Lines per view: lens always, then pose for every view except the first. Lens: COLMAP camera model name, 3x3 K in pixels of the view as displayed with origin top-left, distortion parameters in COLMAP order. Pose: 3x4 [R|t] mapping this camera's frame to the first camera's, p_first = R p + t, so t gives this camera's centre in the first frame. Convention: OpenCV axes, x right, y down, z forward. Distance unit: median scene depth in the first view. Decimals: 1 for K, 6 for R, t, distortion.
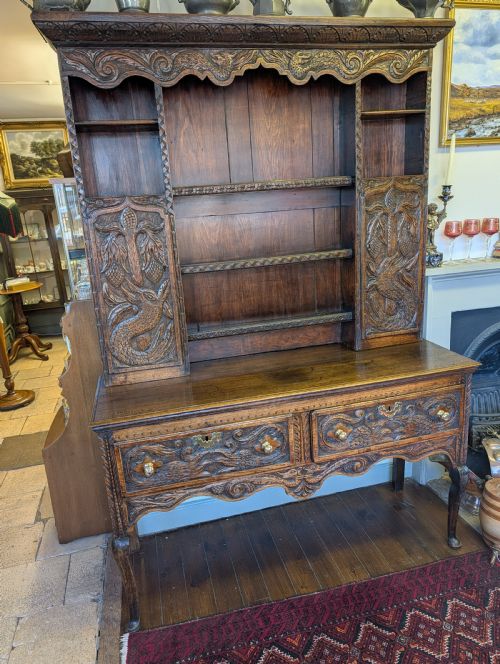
lens RADIAL K [[486.7, 0, 253.5], [0, 486.7, 337.0], [0, 0, 1]] dist [0.009997, -0.003935]
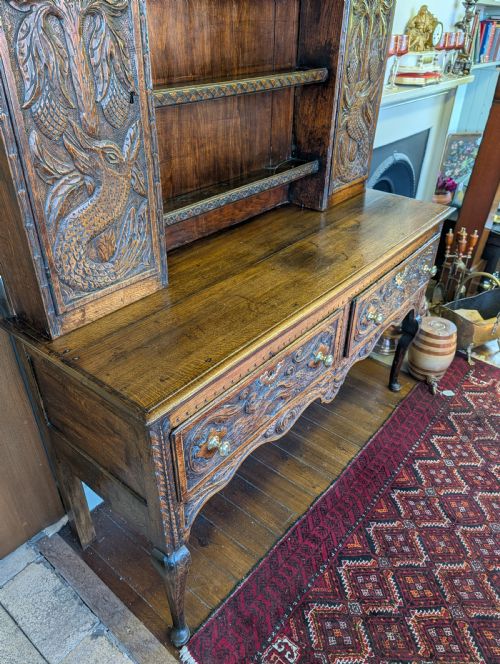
lens RADIAL K [[489.5, 0, 258.1], [0, 489.5, 344.8], [0, 0, 1]] dist [0.001089, -0.007069]
pose [[0.792071, -0.275929, 0.544506, -0.439186], [0.089470, 0.934849, 0.343588, -0.061275], [-0.603837, -0.223429, 0.765154, 0.461914]]
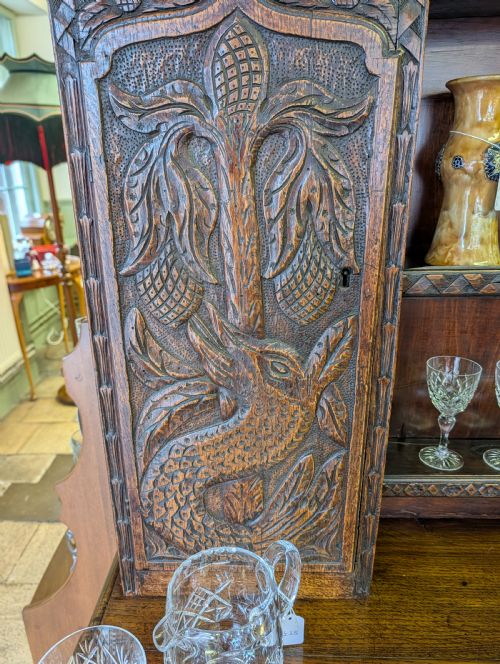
lens RADIAL K [[479.0, 0, 249.8], [0, 479.0, 329.6], [0, 0, 1]] dist [0.009500, -0.009647]
pose [[0.963099, 0.132743, -0.234134, -0.169750], [-0.112714, 0.988881, 0.097008, -0.132738], [0.244408, -0.067039, 0.967352, 0.735760]]
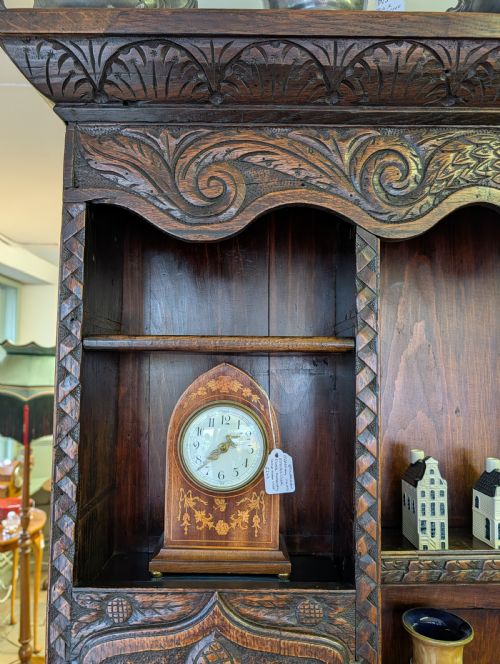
lens RADIAL K [[486.8, 0, 248.3], [0, 486.8, 336.0], [0, 0, 1]] dist [0.005772, -0.006217]
pose [[0.972464, 0.058210, -0.225666, -0.181399], [-0.125232, 0.947145, -0.295352, -0.332728], [0.196546, 0.315480, 0.928354, 0.674890]]
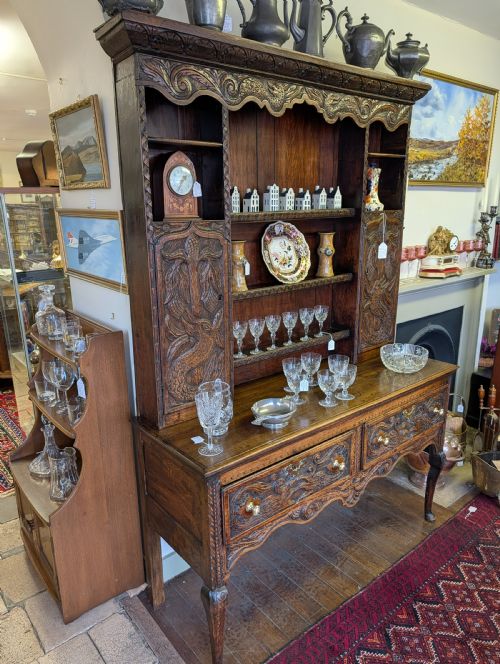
lens RADIAL K [[484.2, 0, 251.7], [0, 484.2, 339.2], [0, 0, 1]] dist [0.010490, -0.002365]
pose [[0.902598, -0.066028, 0.425390, -0.542012], [0.072153, 0.997392, 0.001717, -0.055458], [-0.424394, 0.029143, 0.905009, 0.116941]]
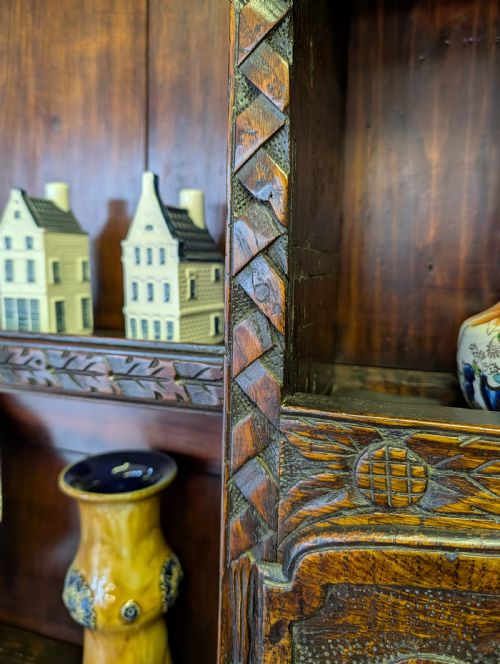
lens RADIAL K [[486.8, 0, 248.3], [0, 486.8, 336.0], [0, 0, 1]] dist [0.005772, -0.006217]
pose [[0.839340, 0.154198, -0.521278, 0.285415], [-0.217170, 0.974194, -0.061505, -0.353048], [0.498342, 0.164829, 0.851168, 0.968998]]
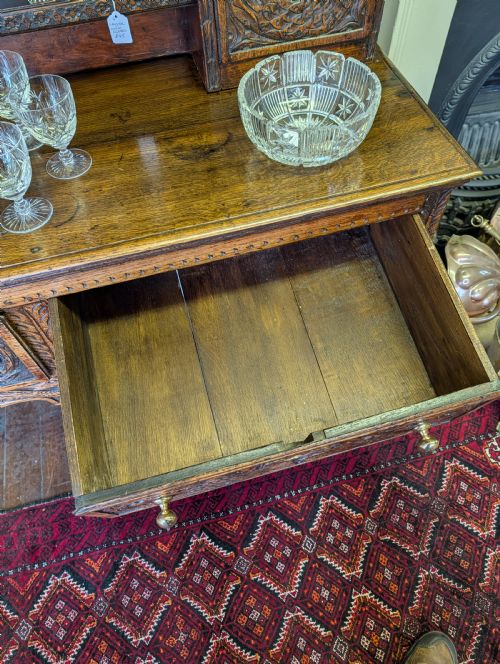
lens RADIAL K [[486.8, 0, 248.3], [0, 486.8, 336.0], [0, 0, 1]] dist [0.005772, -0.006217]
pose [[0.999429, 0.001745, 0.033754, 0.271259], [-0.023585, 0.751366, 0.659465, -0.106141], [-0.024211, -0.659884, 0.750978, 0.637628]]
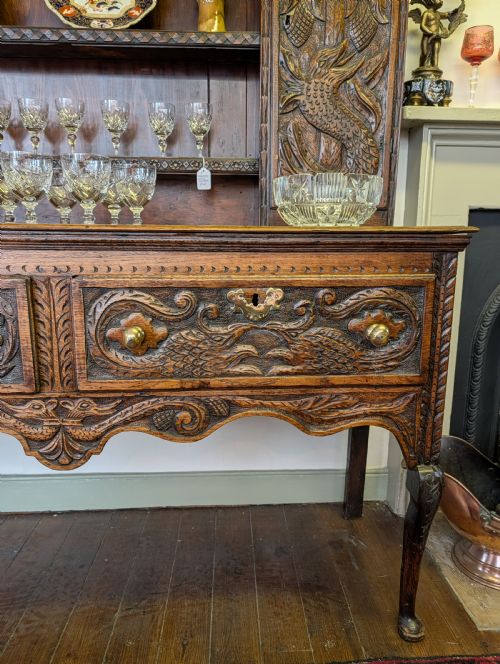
lens RADIAL K [[487.4, 0, 261.5], [0, 487.4, 339.5], [0, 0, 1]] dist [0.005850, -0.004550]
pose [[0.980815, 0.106746, -0.163115, 0.368996], [-0.117505, 0.991390, -0.057771, 0.212239], [0.155544, 0.075830, 0.984914, 0.554741]]
